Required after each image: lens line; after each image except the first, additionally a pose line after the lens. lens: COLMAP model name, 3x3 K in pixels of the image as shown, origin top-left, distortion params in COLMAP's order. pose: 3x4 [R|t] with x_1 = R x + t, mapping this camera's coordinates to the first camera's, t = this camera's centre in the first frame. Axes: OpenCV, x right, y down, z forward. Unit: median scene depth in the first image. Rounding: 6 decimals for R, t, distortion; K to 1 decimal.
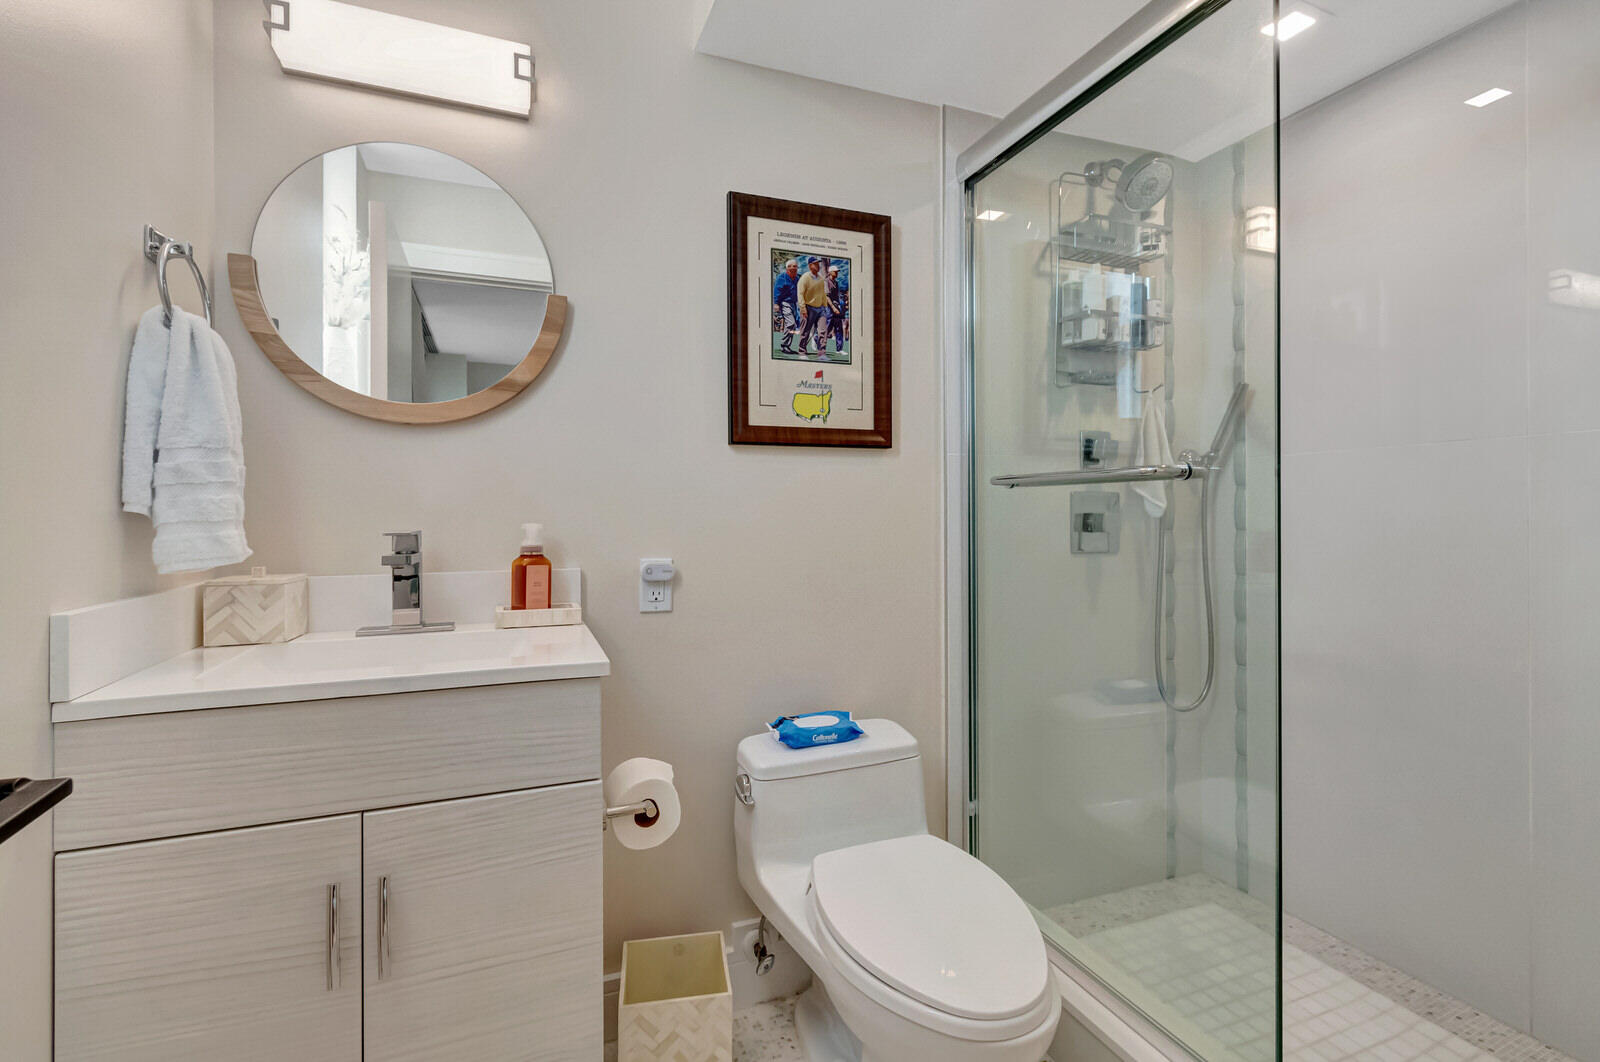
lens RADIAL K [[714.0, 0, 793.9], [0, 714.0, 523.8], [0, 0, 1]] dist [-0.002064, -0.000700]
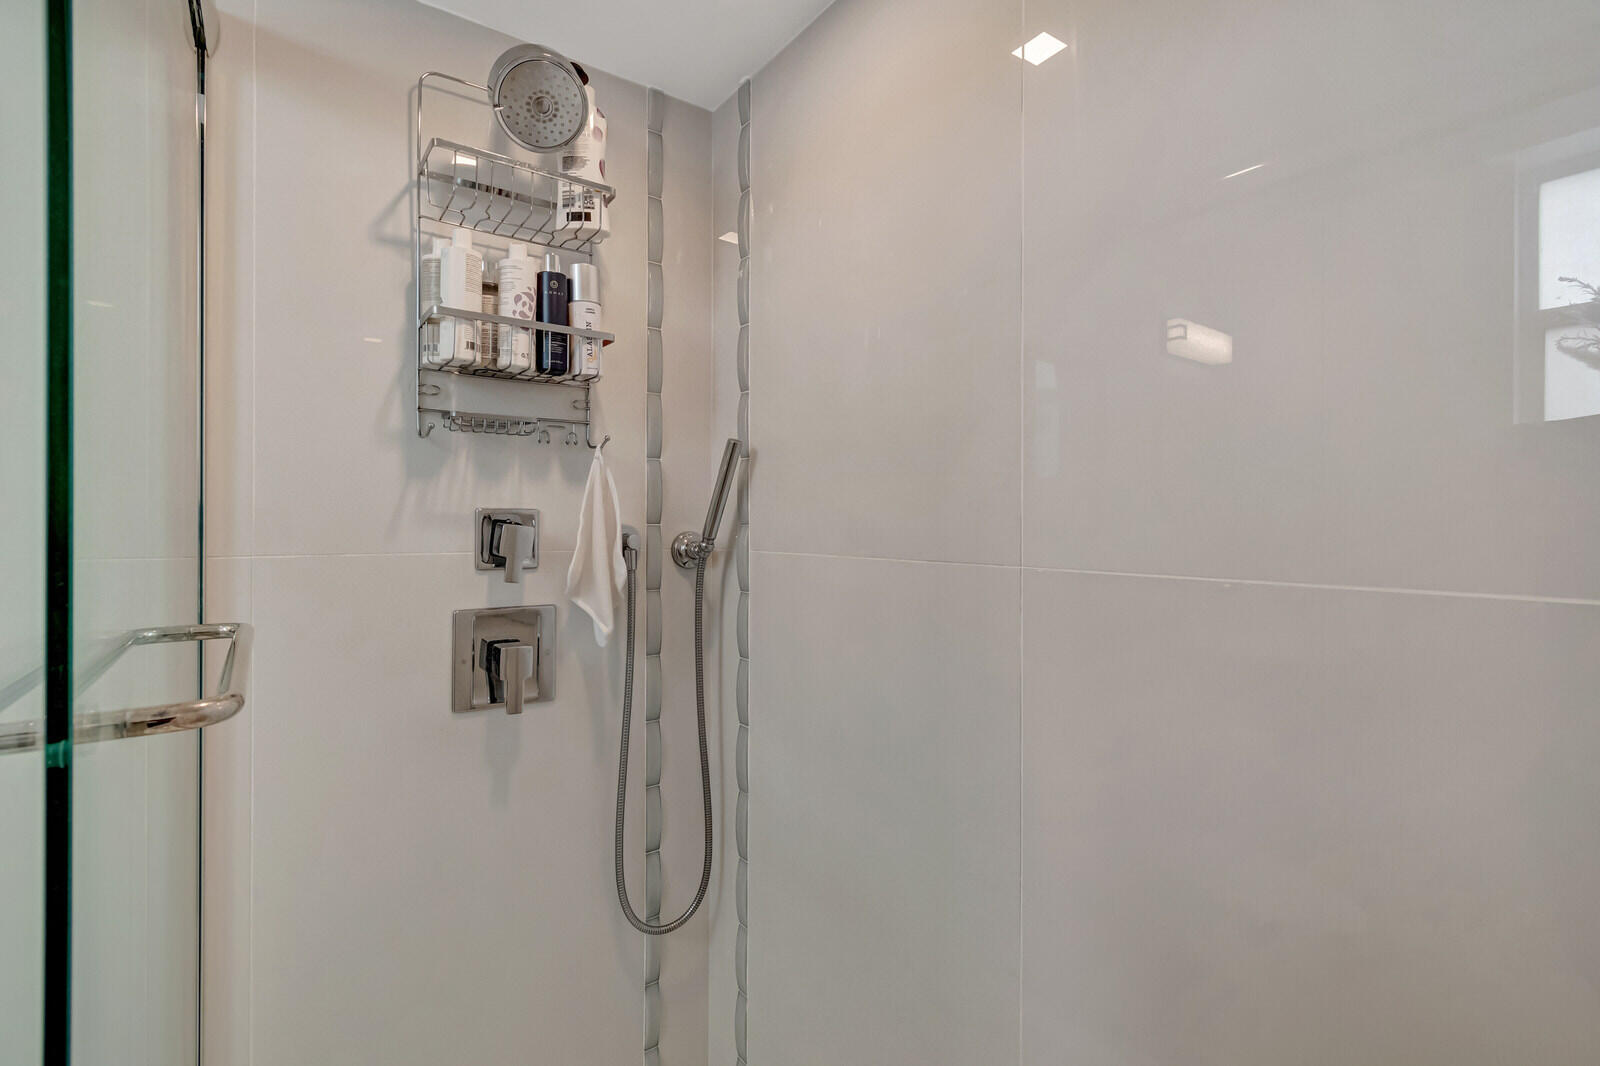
lens RADIAL K [[714.0, 0, 793.9], [0, 714.0, 525.8], [0, 0, 1]] dist [-0.002064, -0.000700]
pose [[0.962829, 0.008351, 0.269982, 0.516742], [-0.007837, 0.999965, -0.002980, -0.120041], [-0.269998, 0.000753, 0.962861, 0.357677]]
